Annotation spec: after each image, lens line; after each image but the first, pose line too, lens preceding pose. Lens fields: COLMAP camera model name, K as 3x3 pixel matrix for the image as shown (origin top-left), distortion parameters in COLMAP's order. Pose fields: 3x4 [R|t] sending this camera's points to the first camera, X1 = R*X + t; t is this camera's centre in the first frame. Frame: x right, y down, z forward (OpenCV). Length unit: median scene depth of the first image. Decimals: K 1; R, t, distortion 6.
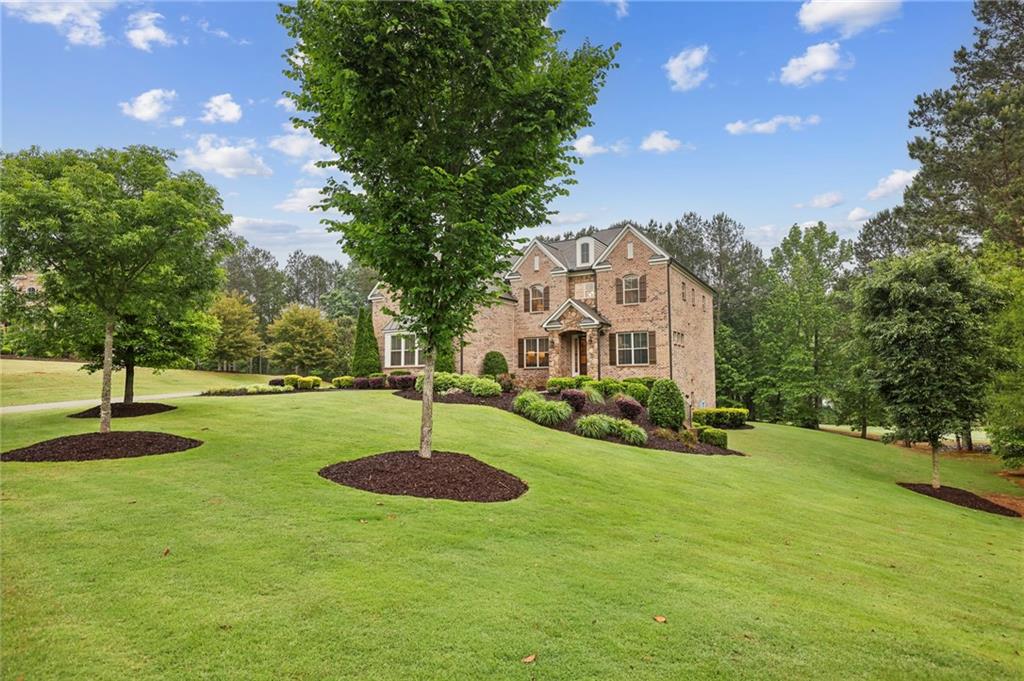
lens RADIAL K [[548.3, 0, 506.0], [0, 548.3, 332.9], [0, 0, 1]] dist [-0.022866, -0.000359]
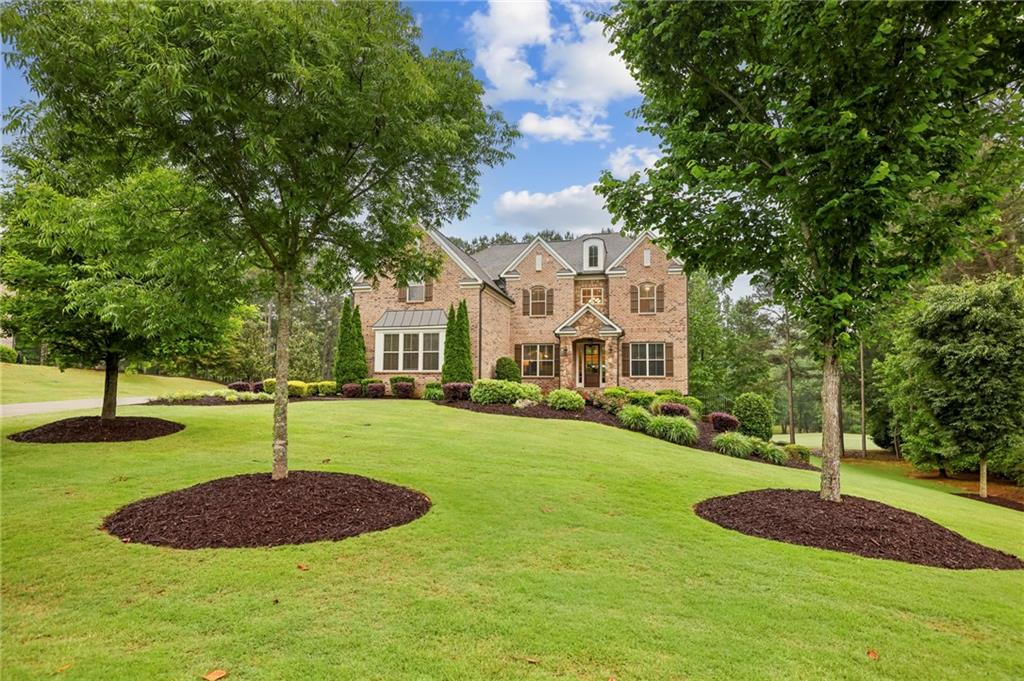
lens RADIAL K [[547.7, 0, 521.3], [0, 547.7, 349.4], [0, 0, 1]] dist [-0.005953, 0.000192]
pose [[0.950053, 0.041759, 0.309281, -0.272371], [-0.045563, 0.998949, 0.005084, 0.015422], [-0.308744, -0.018922, 0.950957, 0.152044]]
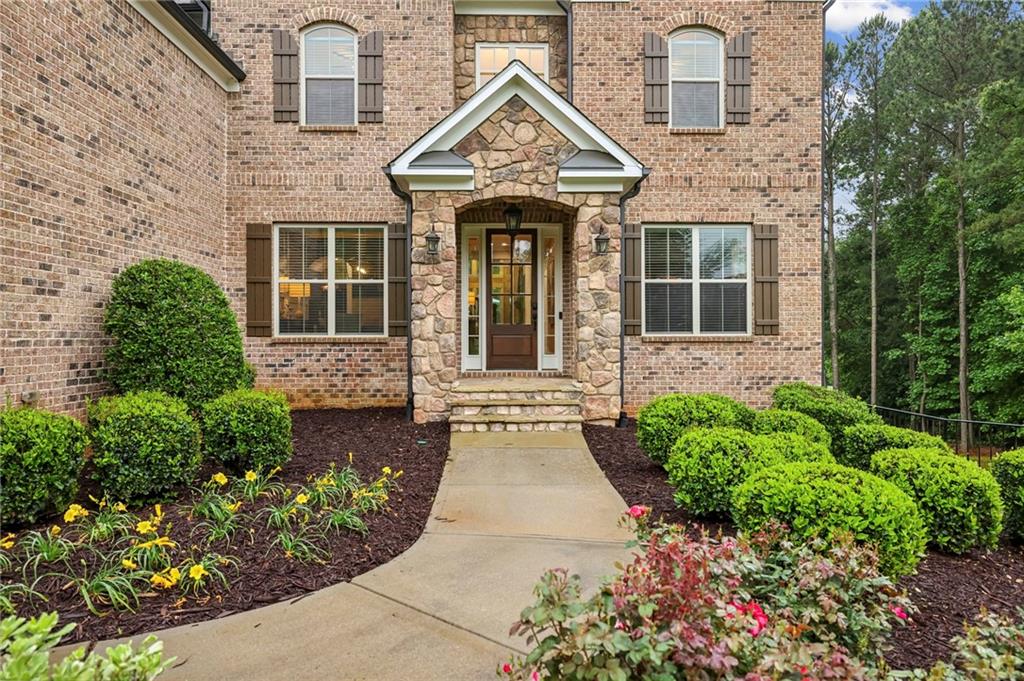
lens RADIAL K [[669.8, 0, 514.1], [0, 669.8, 341.3], [0, 0, 1]] dist [-0.001129, -0.000538]
pose [[0.840392, 0.000827, 0.541979, -0.046885], [-0.053973, 0.995156, 0.082172, 0.036050], [-0.539285, -0.098309, 0.836365, 0.734212]]
